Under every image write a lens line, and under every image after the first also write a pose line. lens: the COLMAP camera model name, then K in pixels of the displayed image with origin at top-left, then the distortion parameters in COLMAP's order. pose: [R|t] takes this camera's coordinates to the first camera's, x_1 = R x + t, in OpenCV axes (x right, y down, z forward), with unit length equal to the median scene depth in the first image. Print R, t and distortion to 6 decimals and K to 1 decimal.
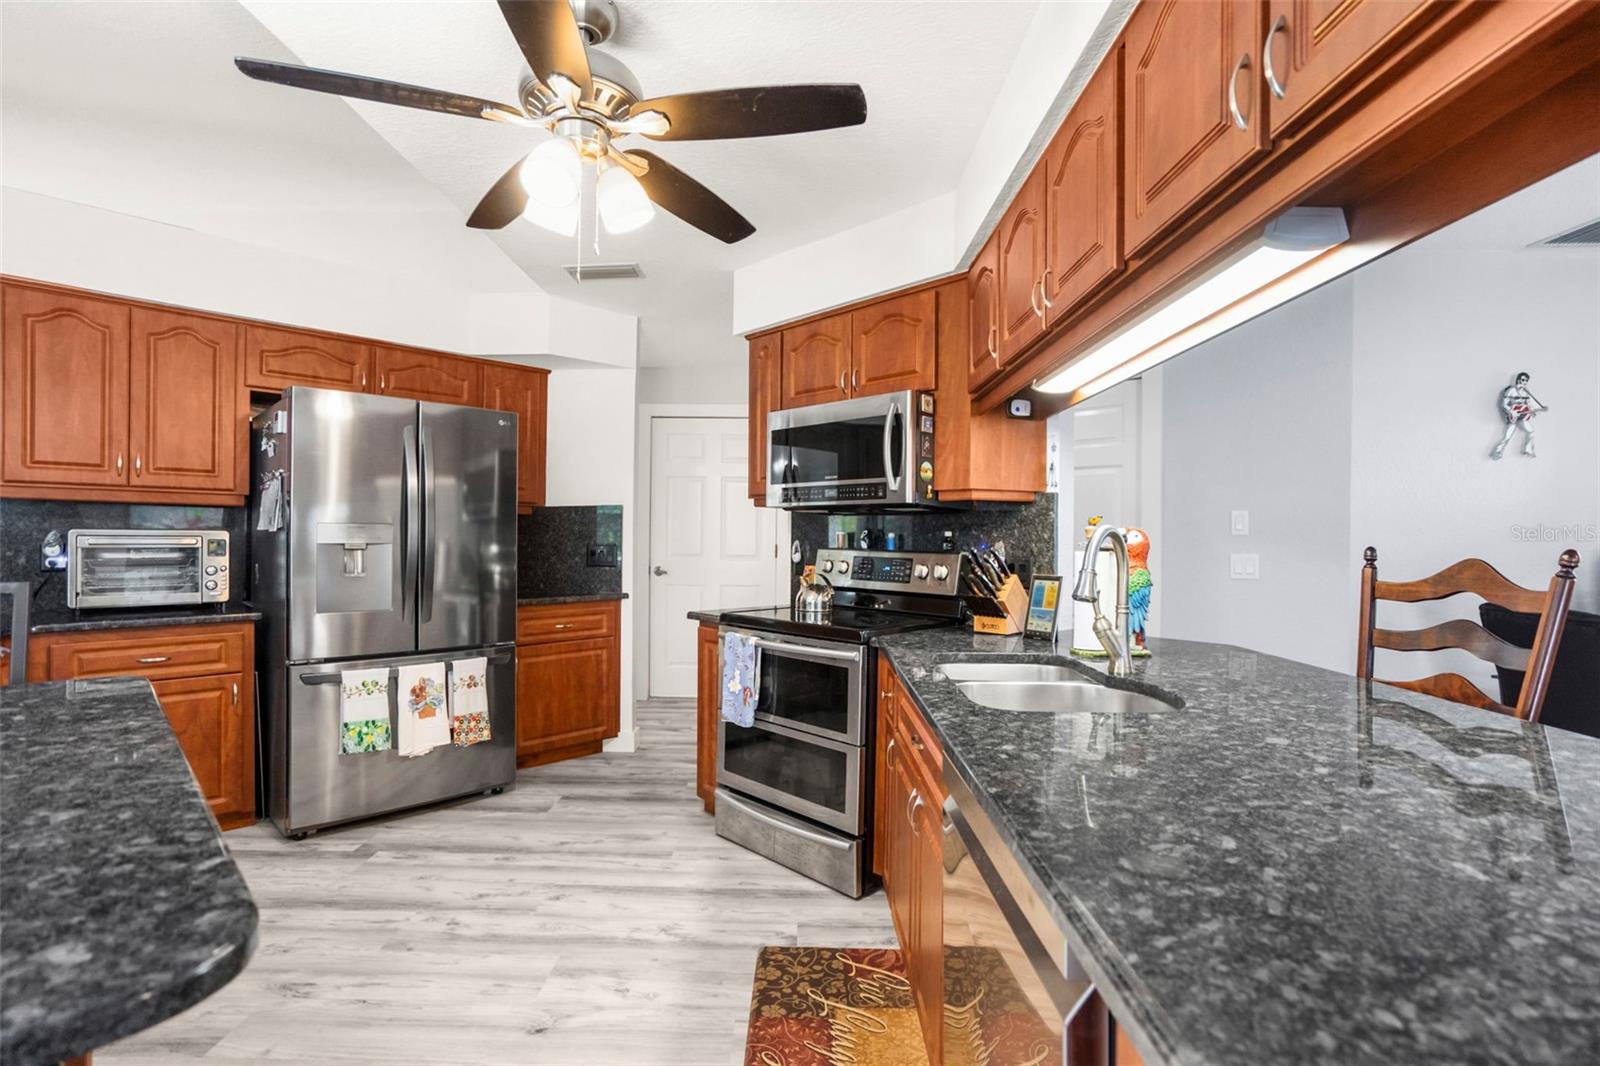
lens RADIAL K [[744.3, 0, 790.6], [0, 744.3, 541.1], [0, 0, 1]] dist [-0.014837, 0.002163]
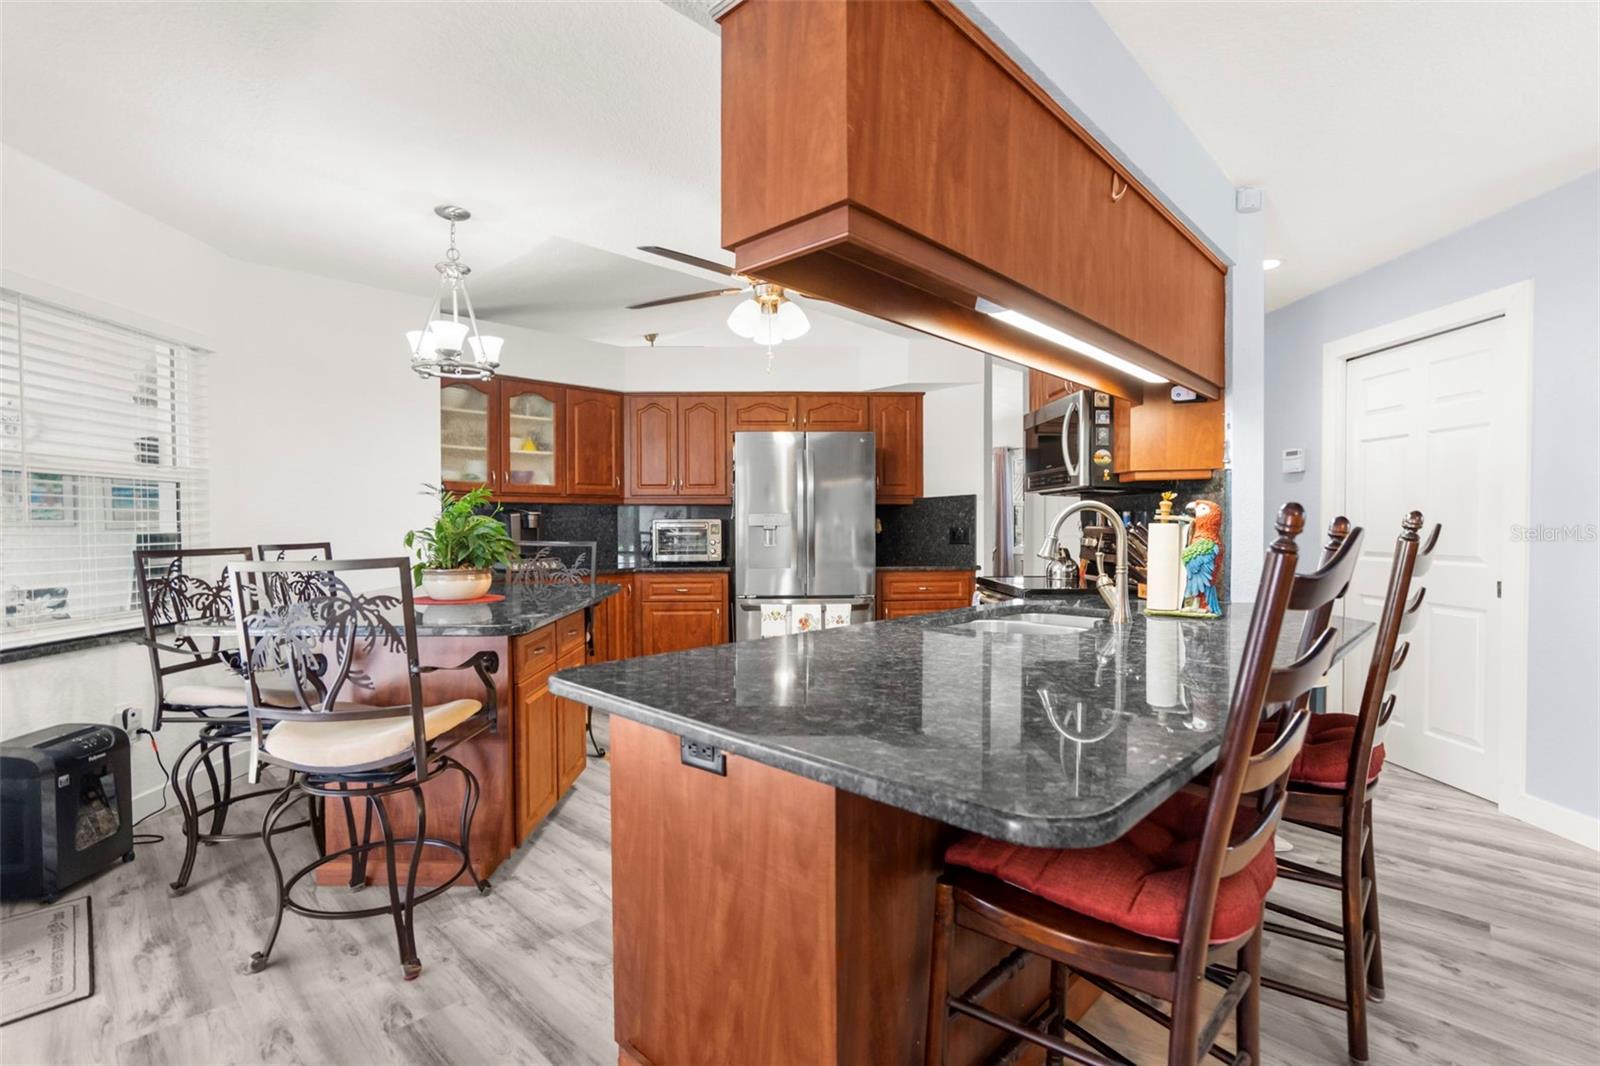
lens RADIAL K [[744.3, 0, 799.5], [0, 744.3, 539.7], [0, 0, 1]] dist [-0.014837, 0.002163]
pose [[0.738899, 0.001784, -0.673814, 0.565398], [0.007576, 0.999911, 0.010956, 0.016166], [0.673774, -0.013200, 0.738819, -0.158348]]
